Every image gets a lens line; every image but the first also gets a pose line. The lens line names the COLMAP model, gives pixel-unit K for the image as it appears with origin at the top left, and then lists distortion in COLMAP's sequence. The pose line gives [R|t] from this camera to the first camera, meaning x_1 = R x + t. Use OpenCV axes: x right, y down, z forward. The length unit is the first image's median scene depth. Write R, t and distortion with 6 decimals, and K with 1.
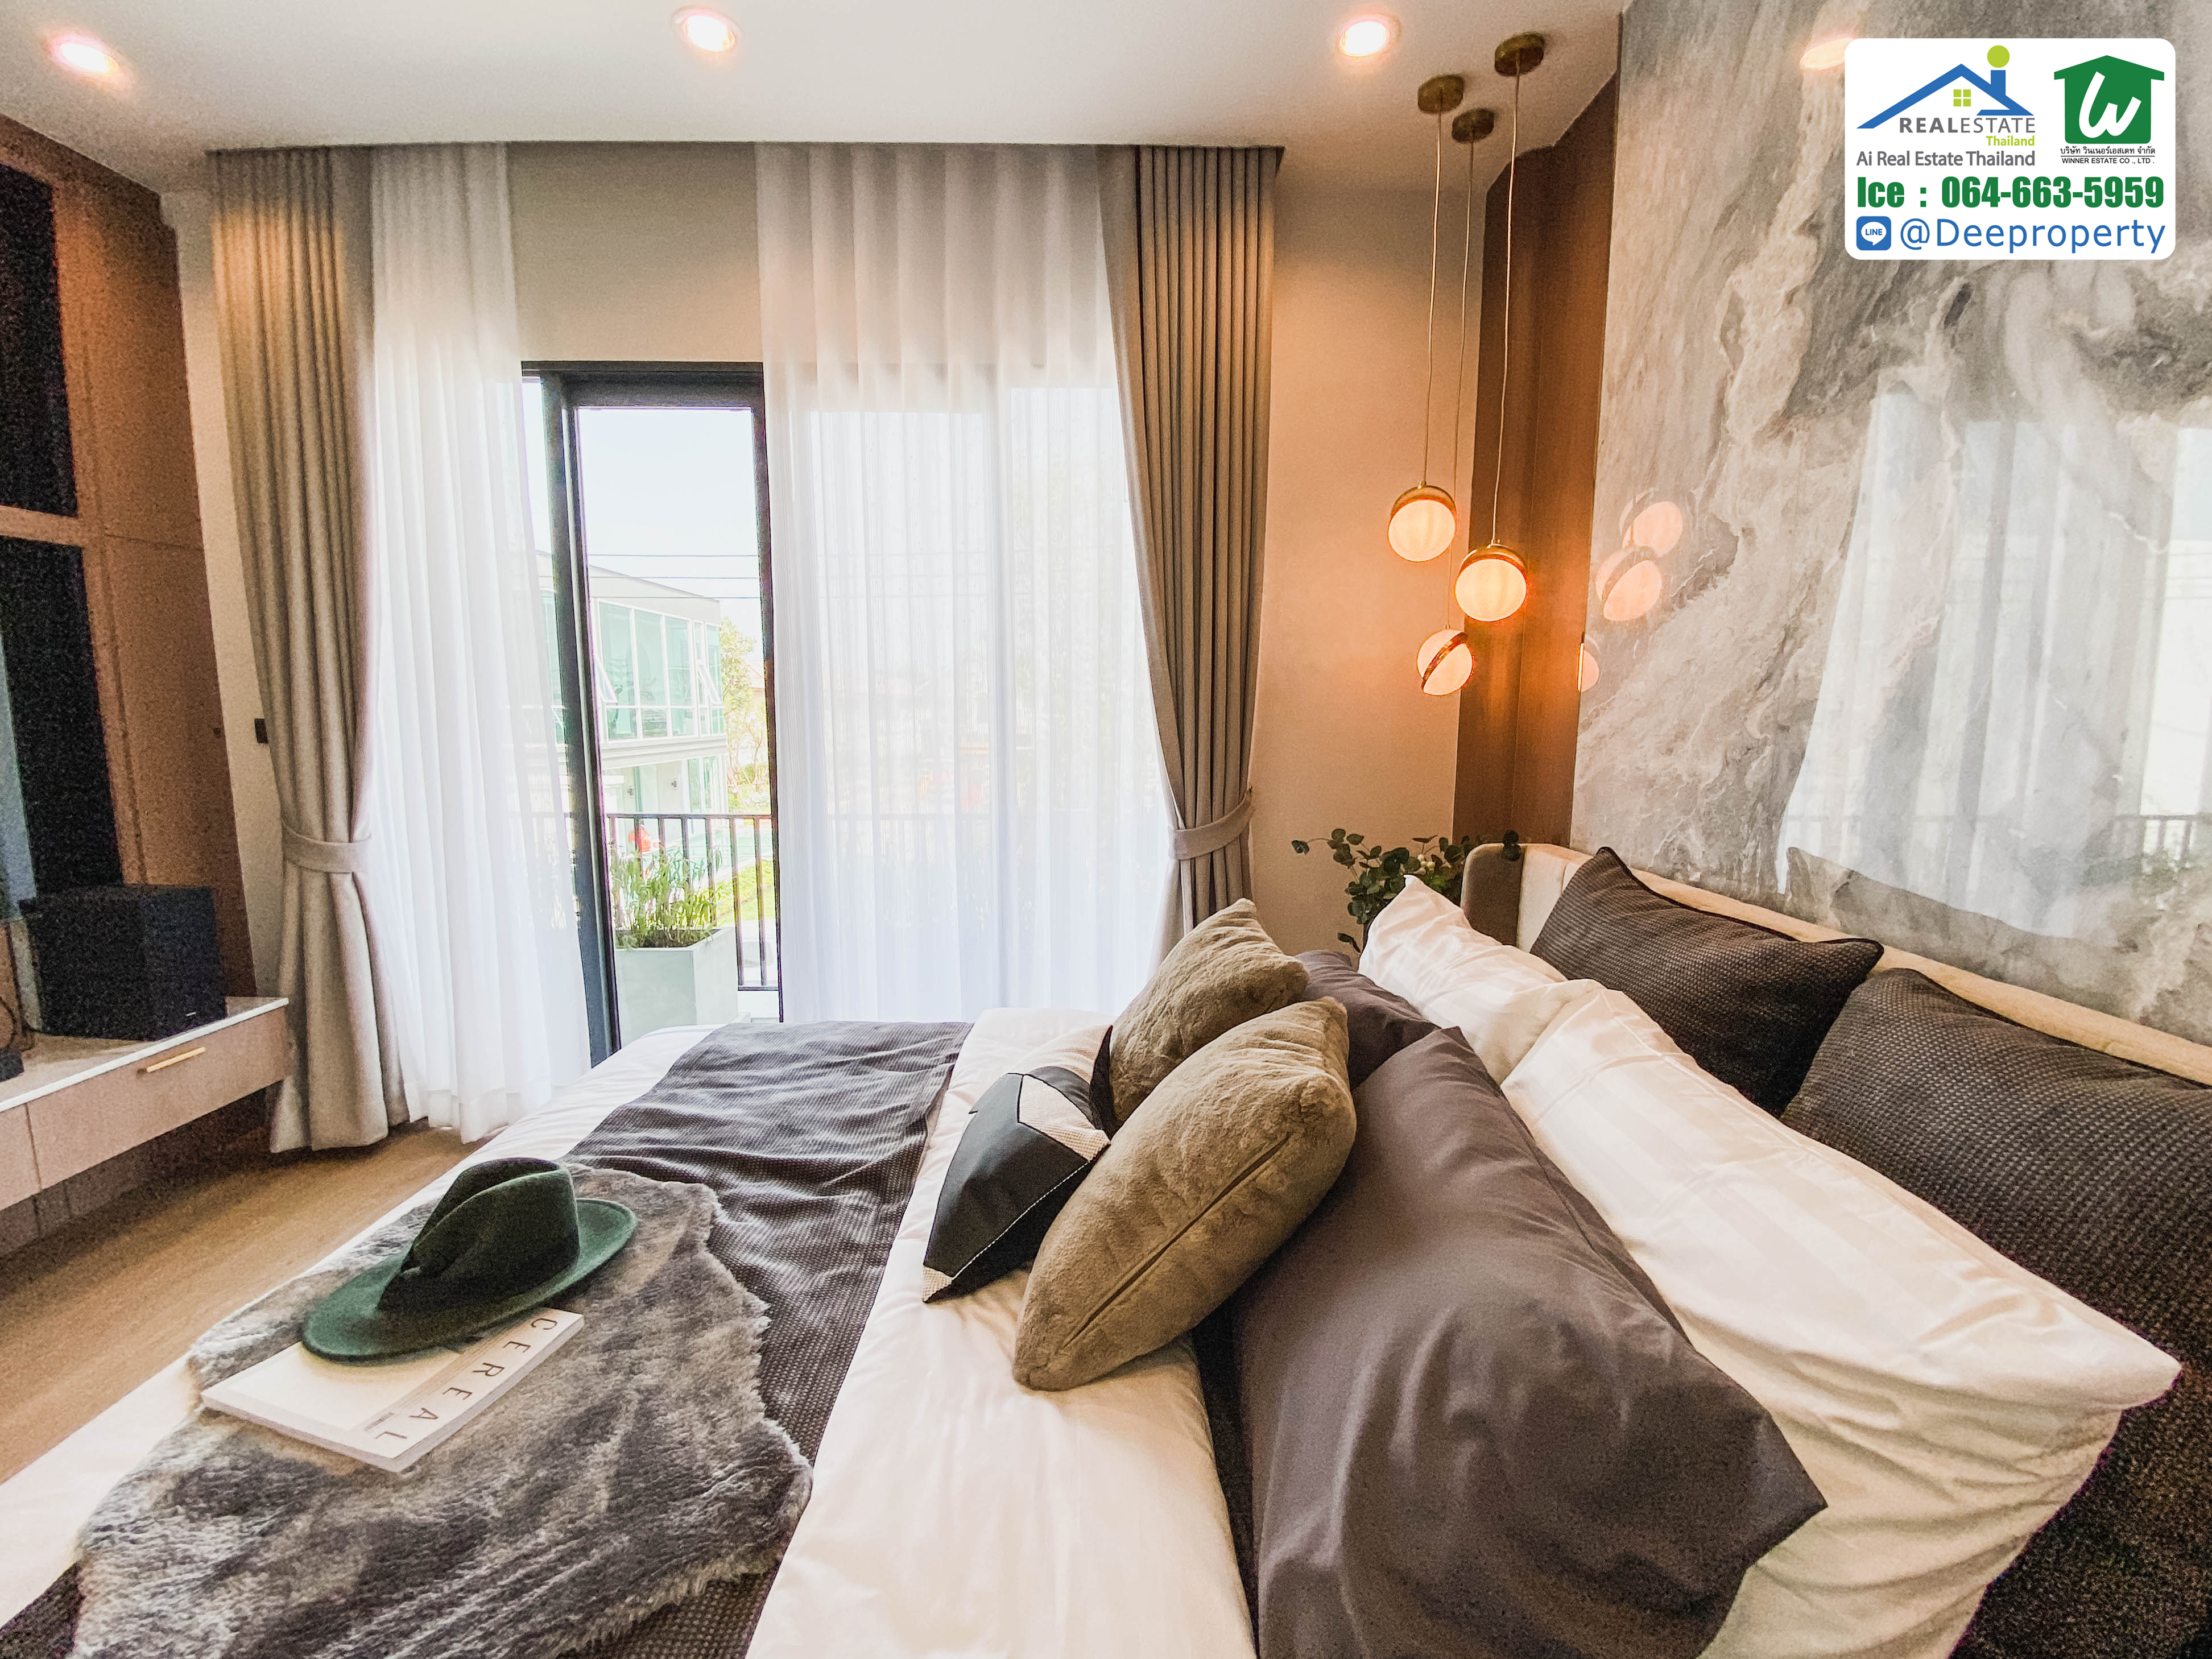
lens RADIAL K [[919.1, 0, 1103.5], [0, 919.1, 833.3], [0, 0, 1]] dist [0.022670, -0.023947]
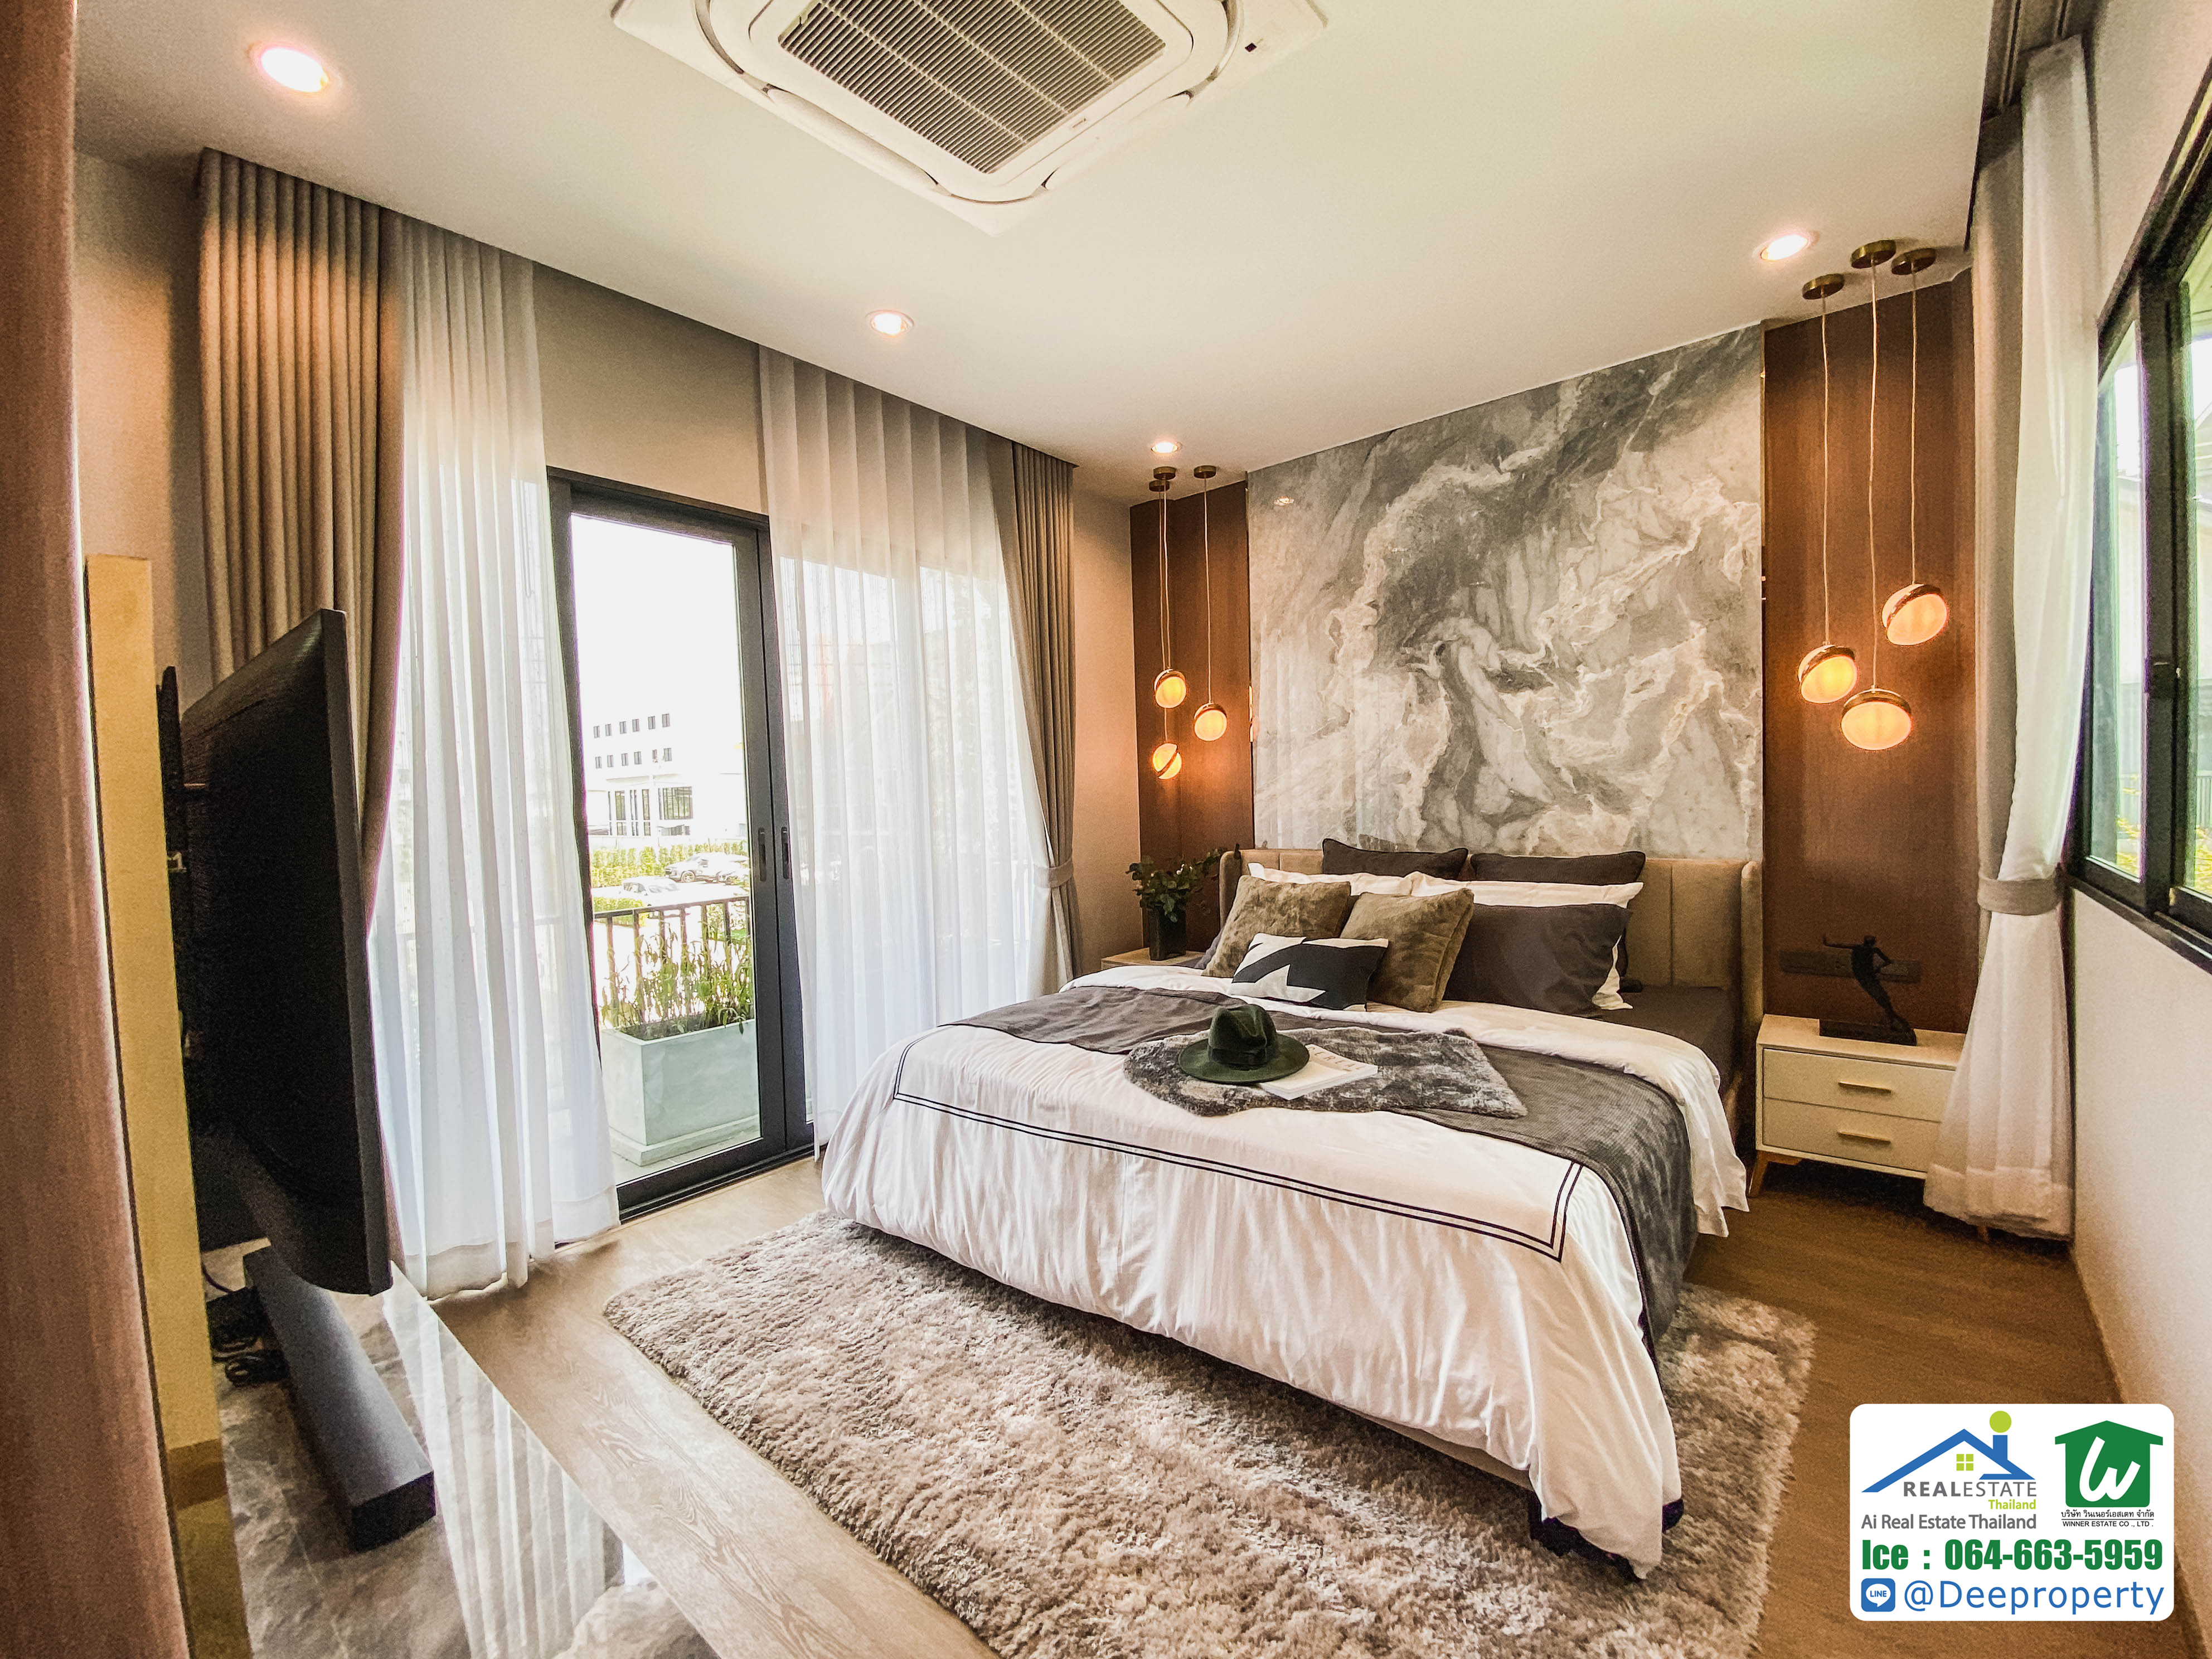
lens RADIAL K [[919.2, 0, 1103.5], [0, 919.2, 833.3], [0, 0, 1]] dist [0.022670, -0.023947]
pose [[0.650312, -0.059630, 0.757324, -1.803717], [0.138222, 0.989562, -0.040775, 0.017822], [-0.746987, 0.131195, 0.651766, -0.103539]]
